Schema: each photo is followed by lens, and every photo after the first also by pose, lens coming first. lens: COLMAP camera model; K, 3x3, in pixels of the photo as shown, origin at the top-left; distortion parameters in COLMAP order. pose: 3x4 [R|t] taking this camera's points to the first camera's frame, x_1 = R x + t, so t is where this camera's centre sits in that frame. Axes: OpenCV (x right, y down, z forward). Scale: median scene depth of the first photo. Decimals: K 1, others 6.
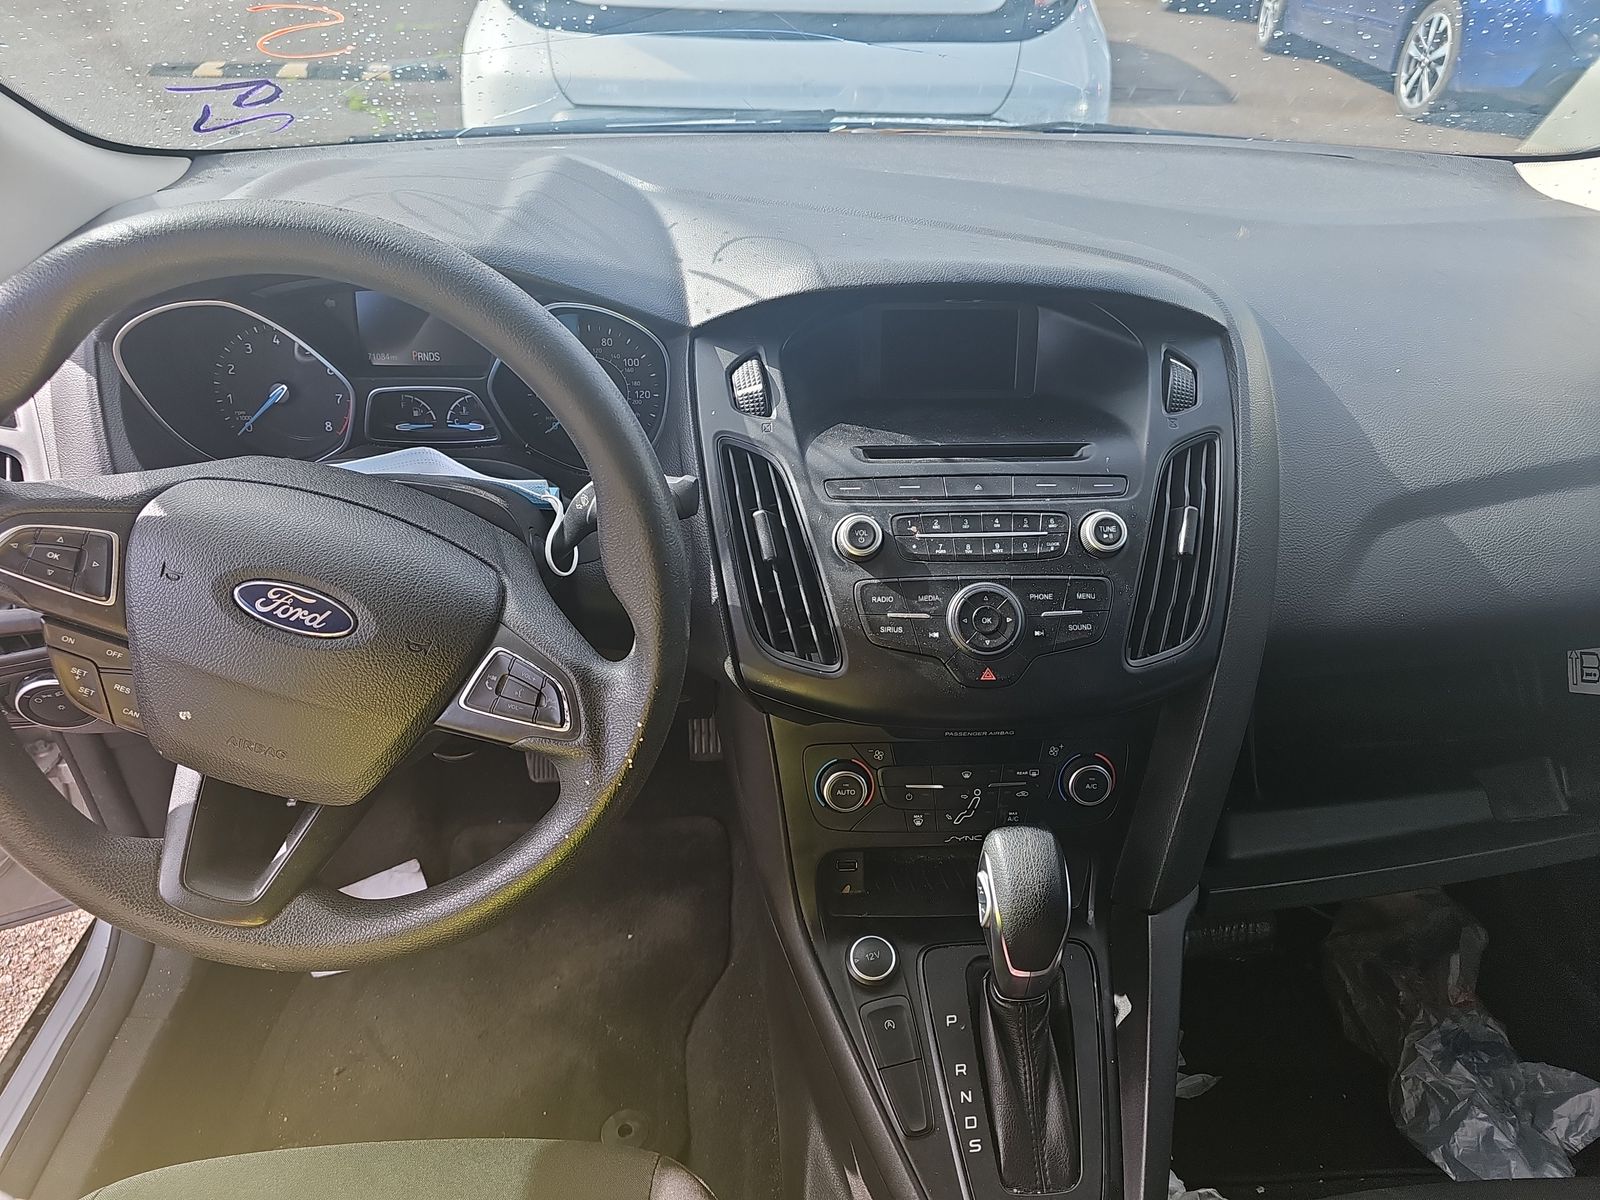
lens RADIAL K [[1056.1, 0, 834.4], [0, 1056.1, 596.0], [0, 0, 1]] dist [0.027665, -0.028248]
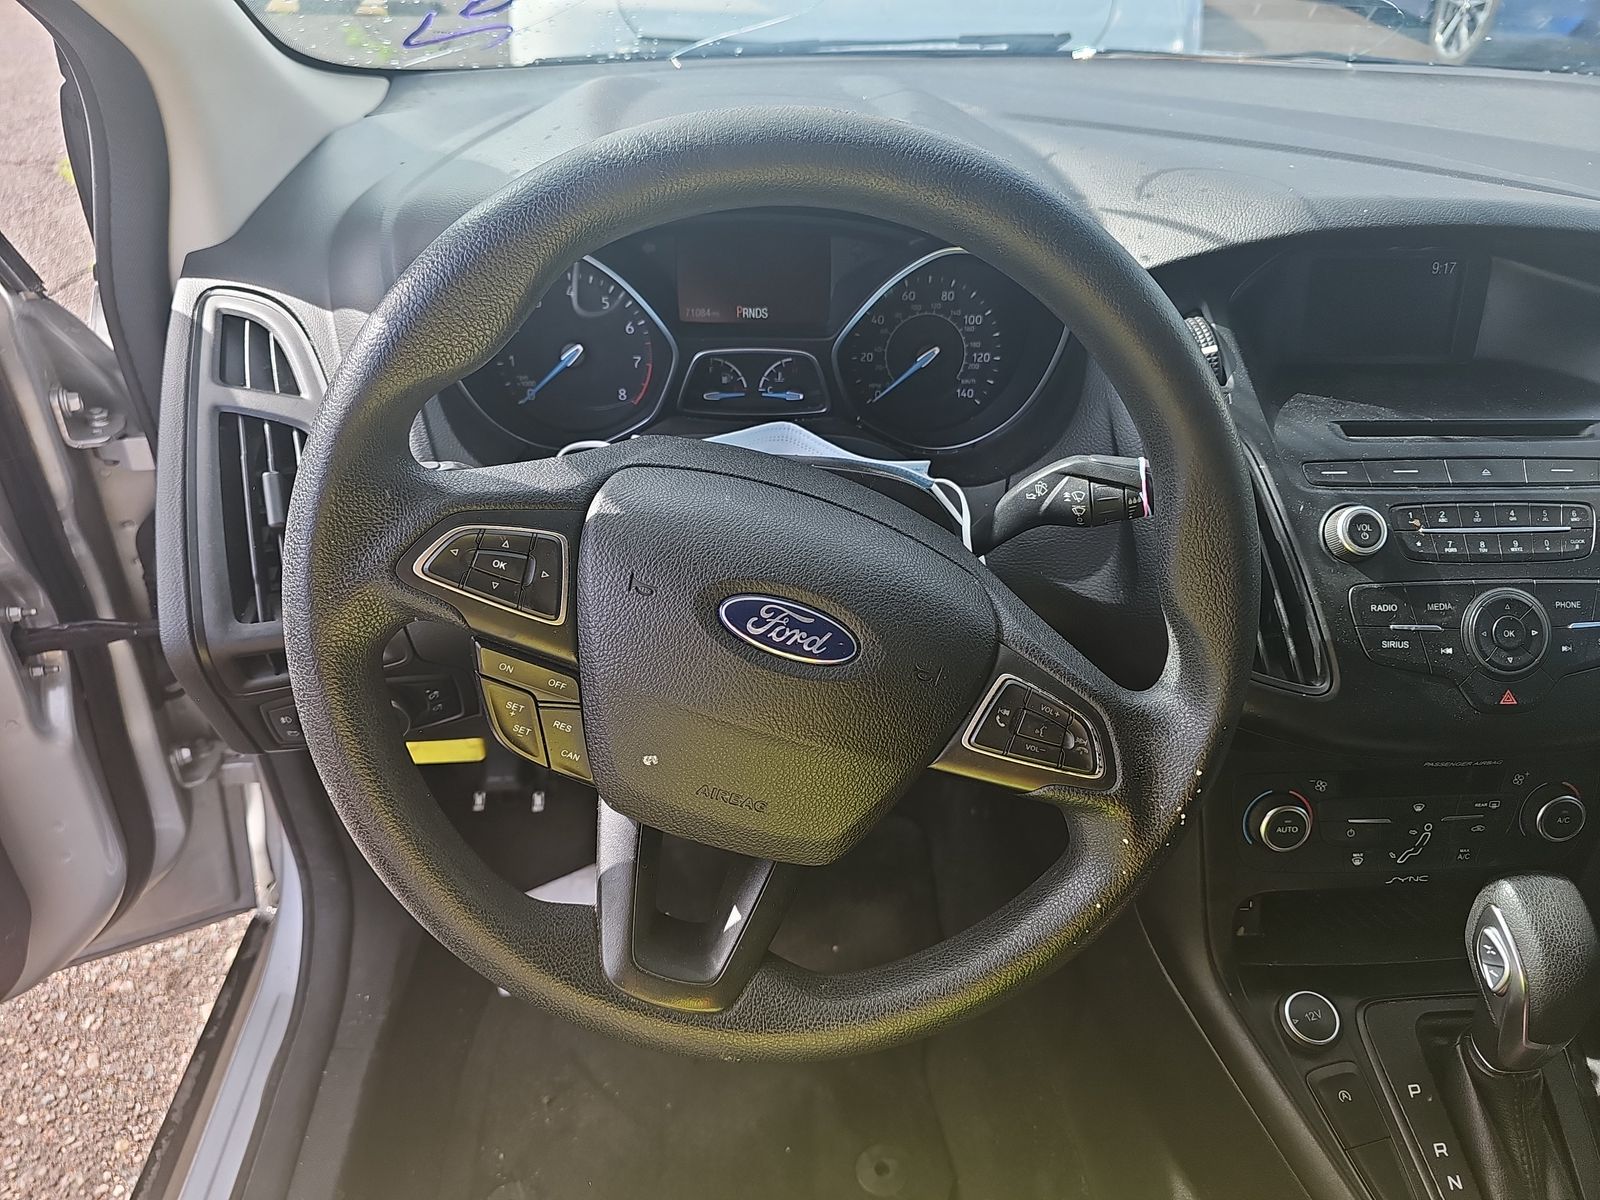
lens RADIAL K [[1051.6, 0, 800.0], [0, 1051.6, 600.0], [0, 0, 1]] dist [0.055828, -0.070073]
pose [[0.999935, 0.002297, 0.011182, -0.420519], [-0.002779, 0.999059, 0.043294, -0.037533], [-0.011072, -0.043322, 0.999000, 0.166563]]
